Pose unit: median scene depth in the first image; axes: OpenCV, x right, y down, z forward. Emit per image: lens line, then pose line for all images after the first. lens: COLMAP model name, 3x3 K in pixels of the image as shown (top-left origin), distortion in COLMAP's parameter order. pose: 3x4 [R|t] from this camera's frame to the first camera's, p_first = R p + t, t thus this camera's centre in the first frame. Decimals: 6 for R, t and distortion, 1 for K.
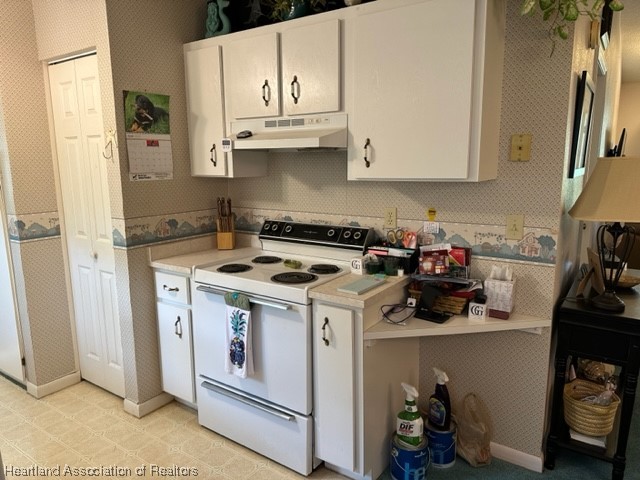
lens RADIAL K [[457.0, 0, 321.2], [0, 457.0, 239.2], [0, 0, 1]] dist [0.043007, -0.049221]
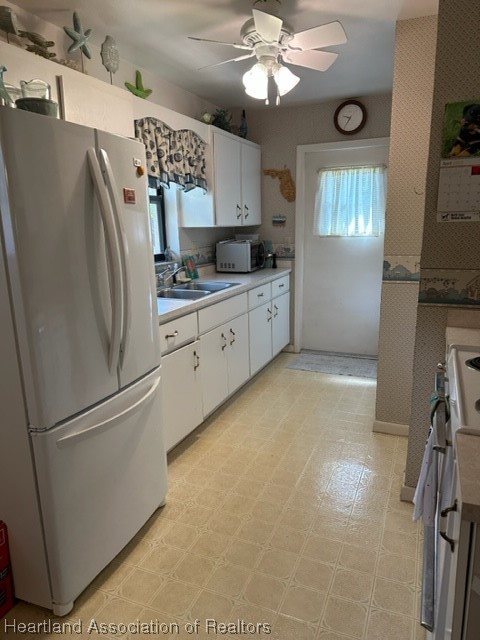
lens RADIAL K [[457.0, 0, 241.0], [0, 457.0, 323.1], [0, 0, 1]] dist [0.043007, -0.049221]
pose [[0.222485, 0.220442, -0.949687, 0.302524], [-0.151848, 0.970050, 0.189594, -0.055186], [0.963038, 0.102026, 0.249295, 0.484930]]
